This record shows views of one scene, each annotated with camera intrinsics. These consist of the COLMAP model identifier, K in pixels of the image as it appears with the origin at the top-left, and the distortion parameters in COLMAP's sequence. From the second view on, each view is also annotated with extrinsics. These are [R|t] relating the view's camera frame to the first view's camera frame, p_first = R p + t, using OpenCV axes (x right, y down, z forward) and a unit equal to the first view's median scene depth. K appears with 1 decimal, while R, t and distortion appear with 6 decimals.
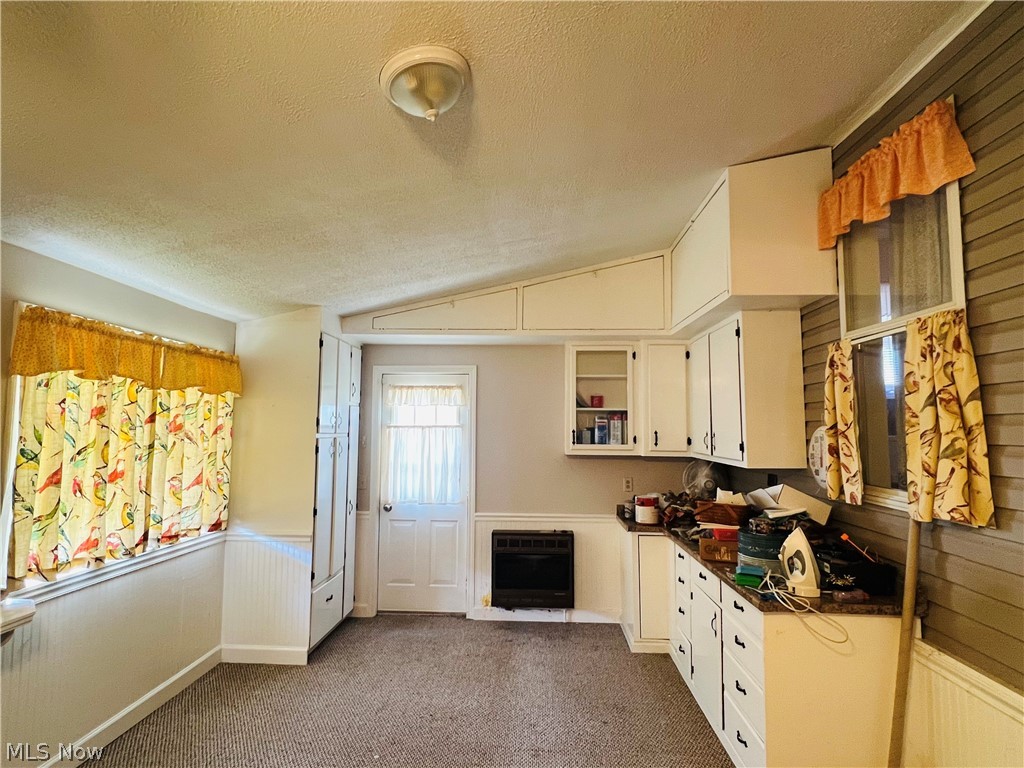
lens RADIAL K [[557.3, 0, 507.7], [0, 557.3, 383.0], [0, 0, 1]] dist [-0.000641, -0.000960]
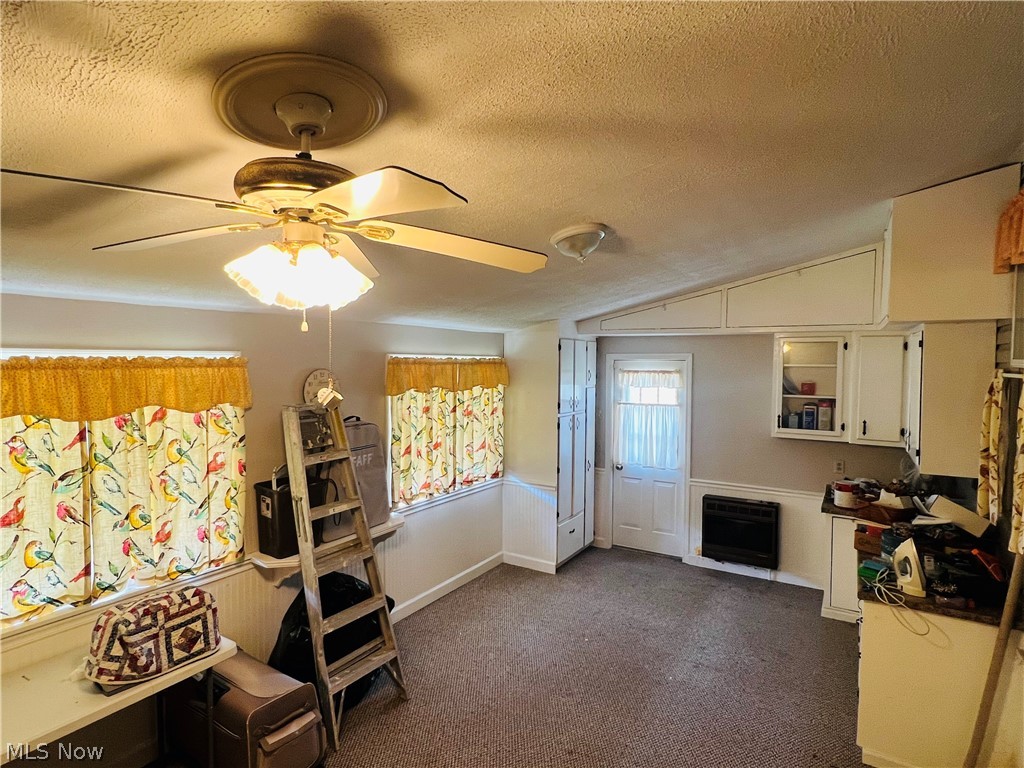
lens RADIAL K [[557.3, 0, 507.7], [0, 557.3, 383.0], [0, 0, 1]] dist [-0.000641, -0.000960]
pose [[0.876978, 0.017807, -0.480201, 0.209603], [0.039943, 0.993154, 0.109774, -0.144016], [0.478868, -0.115450, 0.870262, -0.247521]]
